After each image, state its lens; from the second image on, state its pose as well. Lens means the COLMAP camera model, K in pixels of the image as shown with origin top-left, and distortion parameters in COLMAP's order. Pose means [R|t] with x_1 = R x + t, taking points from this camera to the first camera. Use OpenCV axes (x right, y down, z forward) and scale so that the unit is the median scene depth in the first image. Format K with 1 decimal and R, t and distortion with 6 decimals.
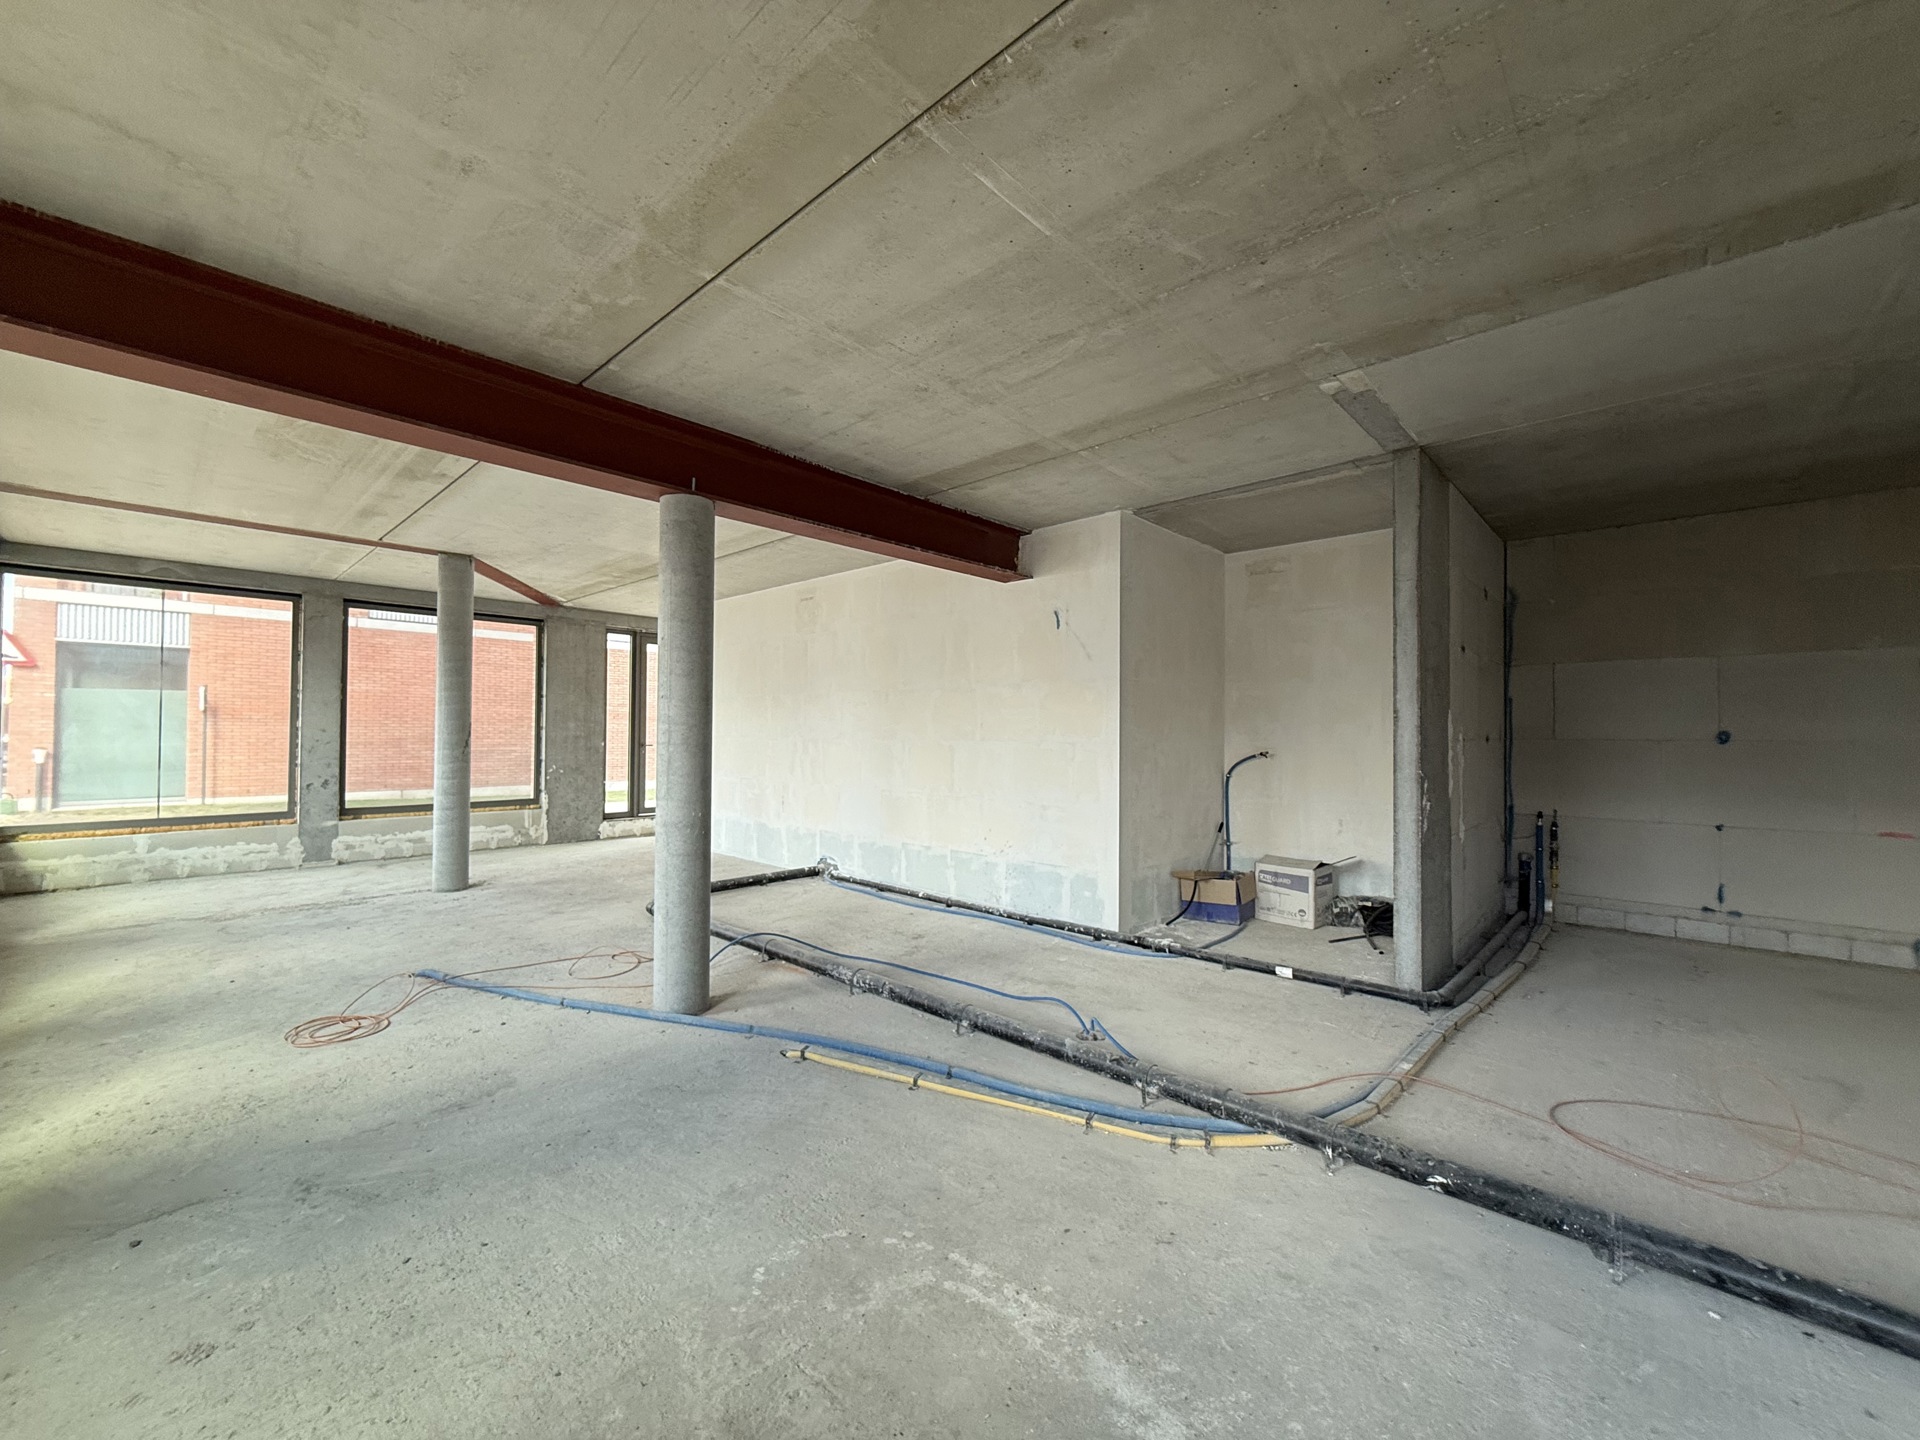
lens RADIAL K [[765.4, 0, 964.2], [0, 765.4, 721.2], [0, 0, 1]] dist [0.000549, -0.000054]
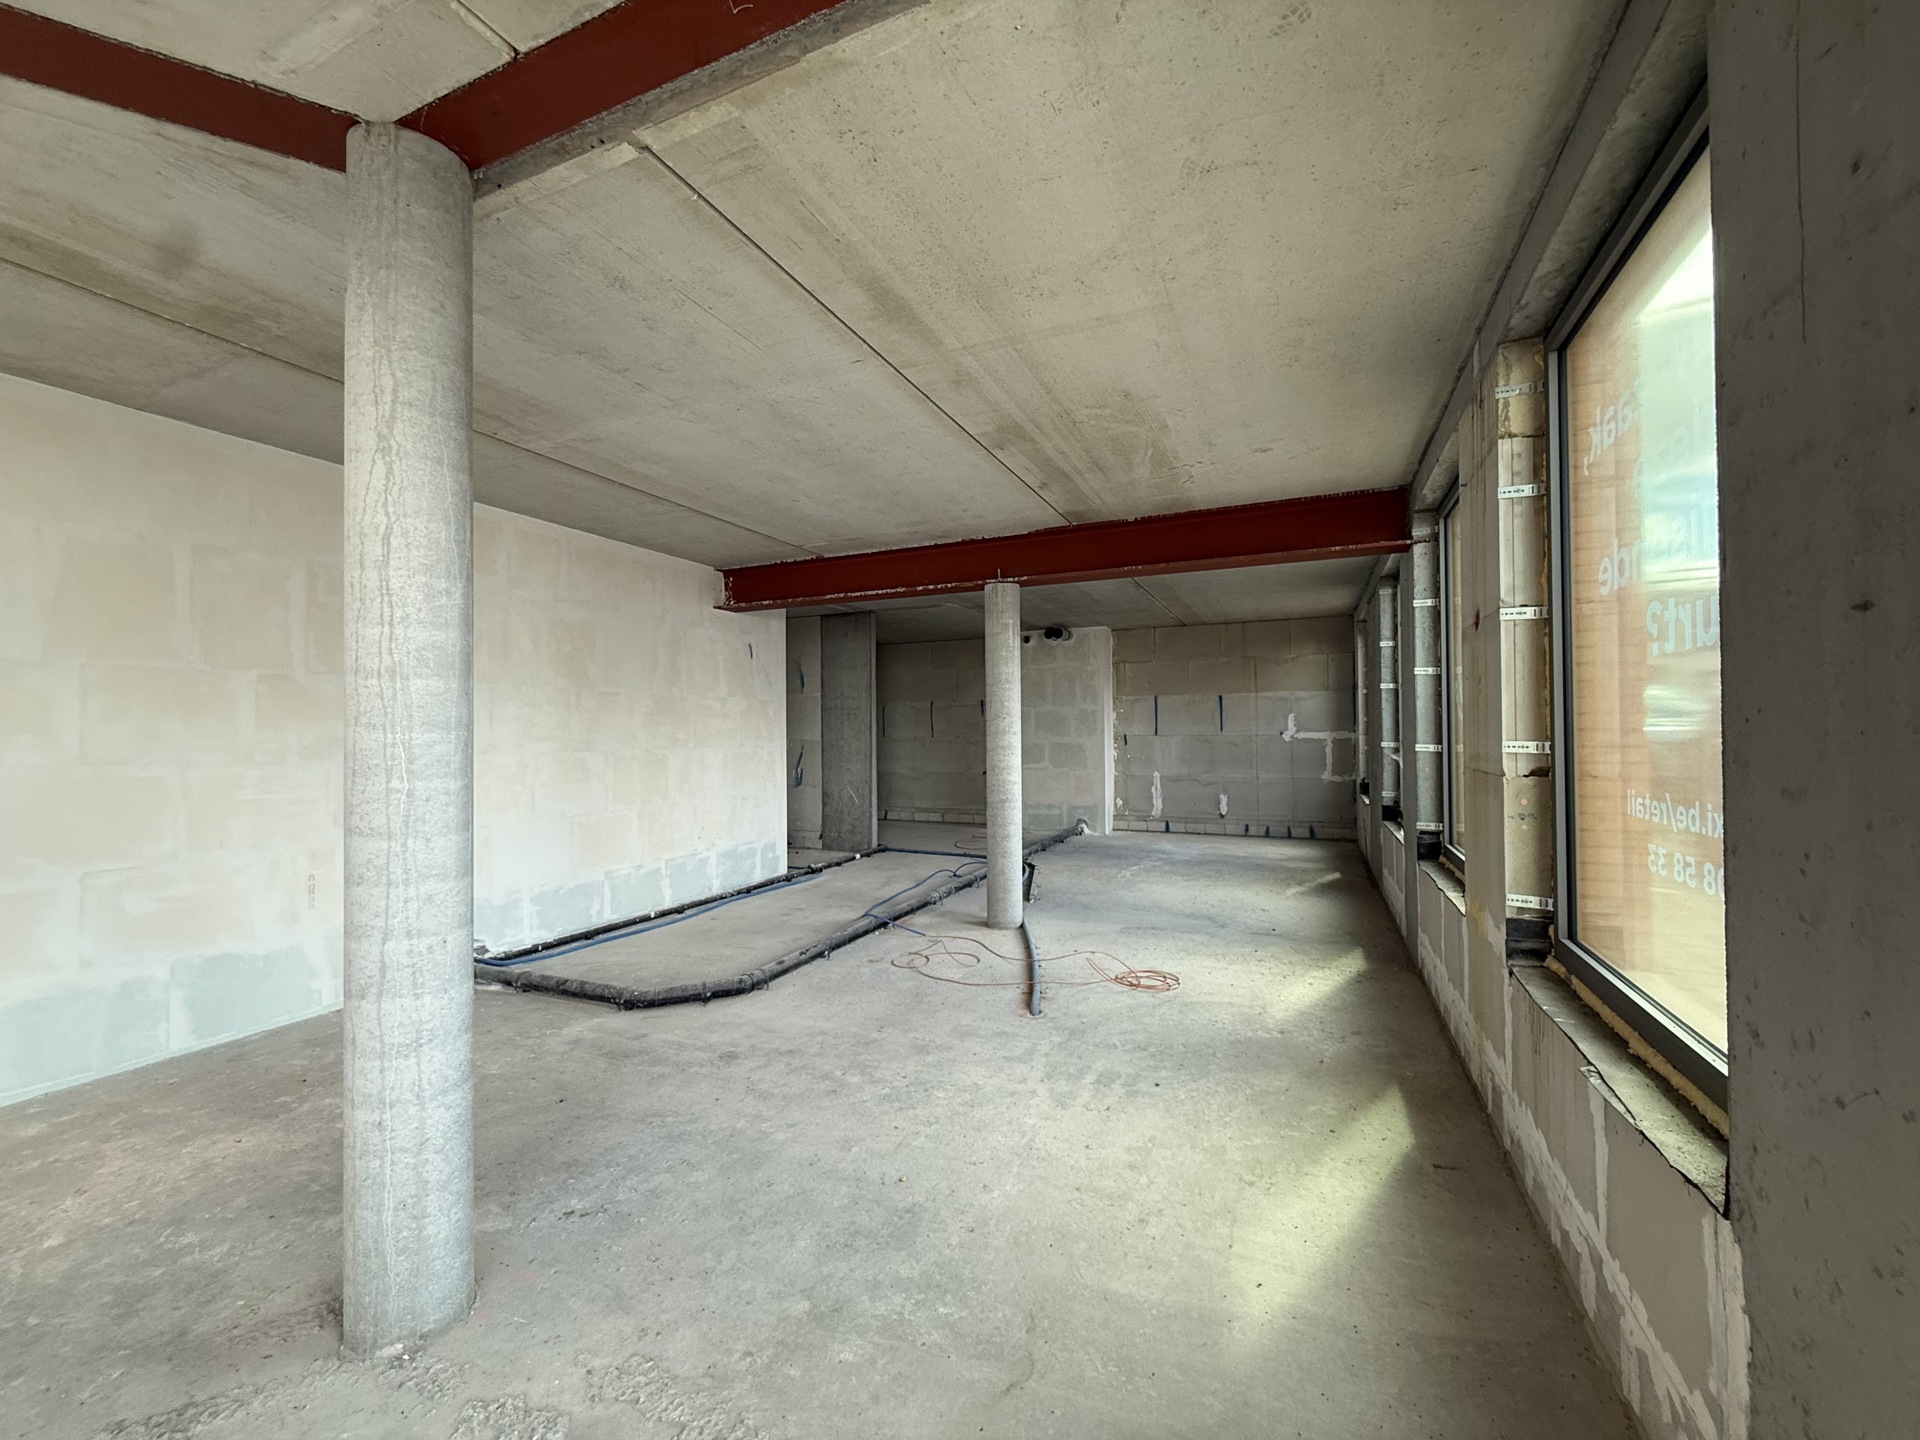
lens RADIAL K [[765.4, 0, 964.2], [0, 765.4, 721.2], [0, 0, 1]] dist [0.000549, -0.000054]
pose [[-0.324493, 0.008794, 0.945847, -1.953221], [-0.009222, 0.999880, -0.012460, -0.003425], [-0.945843, -0.012766, -0.324373, 1.735288]]
